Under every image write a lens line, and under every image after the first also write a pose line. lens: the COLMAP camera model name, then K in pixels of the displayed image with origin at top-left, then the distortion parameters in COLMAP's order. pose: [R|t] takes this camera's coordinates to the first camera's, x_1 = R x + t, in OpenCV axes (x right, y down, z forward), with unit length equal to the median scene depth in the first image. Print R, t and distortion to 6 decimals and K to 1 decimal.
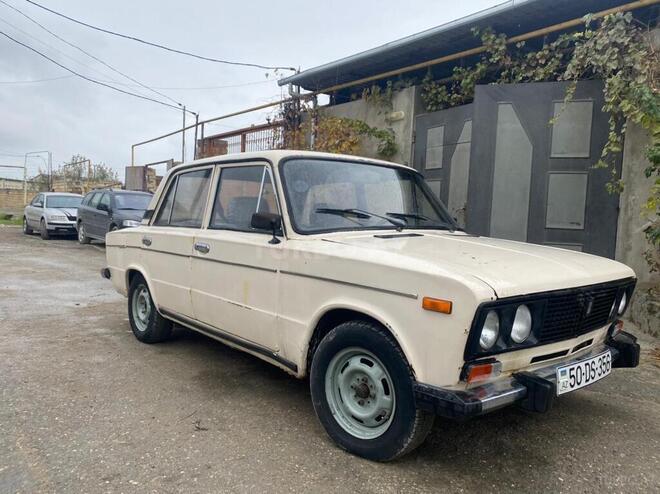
lens RADIAL K [[505.6, 0, 332.6], [0, 505.6, 245.0], [0, 0, 1]] dist [0.017727, -0.007215]
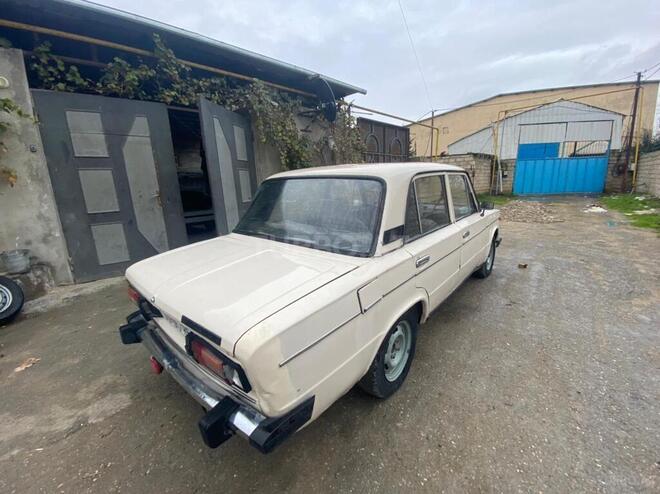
lens RADIAL K [[267.3, 0, 332.2], [0, 267.3, 247.1], [0, 0, 1]] dist [0.018403, -0.021036]
pose [[-0.145320, -0.264158, 0.953469, -0.511882], [0.088997, 0.956302, 0.278507, -0.111873], [-0.985374, 0.125328, -0.115460, 0.804995]]
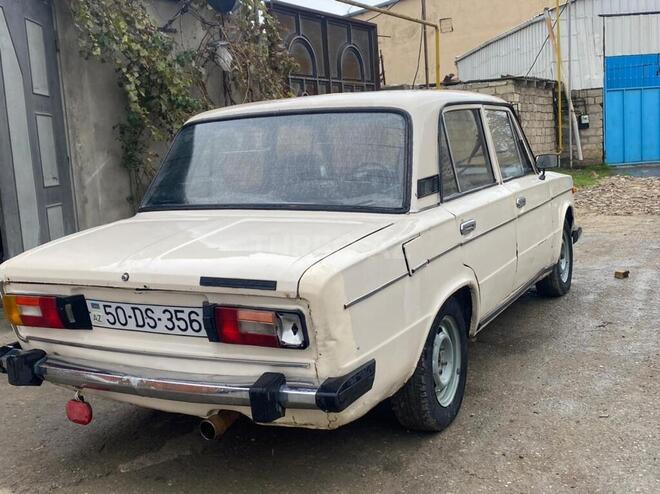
lens RADIAL K [[725.3, 0, 319.0], [0, 725.3, 246.4], [0, 0, 1]] dist [0.121270, -0.324955]
pose [[-0.346926, -0.142166, 0.927055, -0.726548], [0.105258, 0.976299, 0.189108, -0.107997], [-0.931967, 0.163186, -0.323739, 0.962559]]
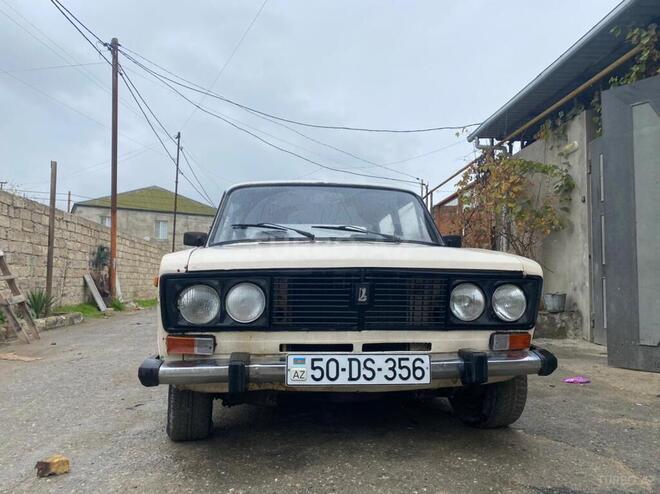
lens RADIAL K [[505.6, 0, 332.6], [0, 505.6, 245.0], [0, 0, 1]] dist [0.017727, -0.007215]
pose [[0.824981, -0.076850, -0.559911, 0.368306], [-0.008876, 0.988828, -0.148798, 0.064977], [0.565090, 0.127726, 0.815082, 0.098177]]
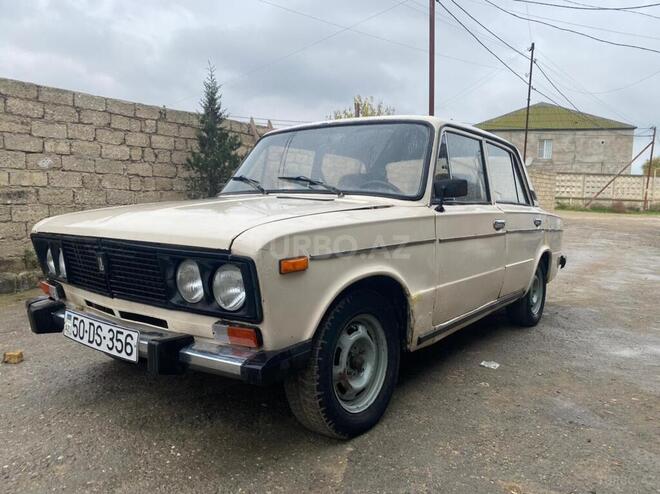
lens RADIAL K [[505.6, 0, 332.6], [0, 505.6, 245.0], [0, 0, 1]] dist [0.017727, -0.007215]
pose [[0.202746, 0.051282, -0.977888, 0.559724], [-0.066265, 0.997057, 0.038549, 0.011426], [0.976987, 0.056984, 0.205548, 0.467231]]
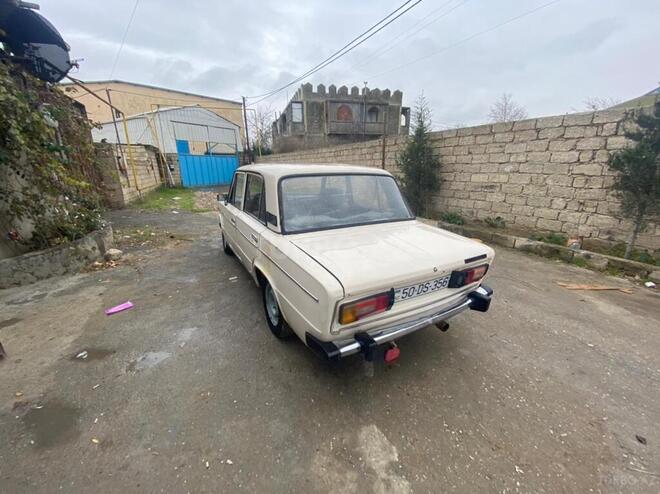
lens RADIAL K [[267.3, 0, 332.2], [0, 267.3, 247.1], [0, 0, 1]] dist [0.018403, -0.021036]
pose [[-0.977859, -0.090912, 0.188485, -0.227492], [-0.019689, 0.936677, 0.349641, -0.144640], [-0.208336, 0.338189, -0.917728, 1.219752]]
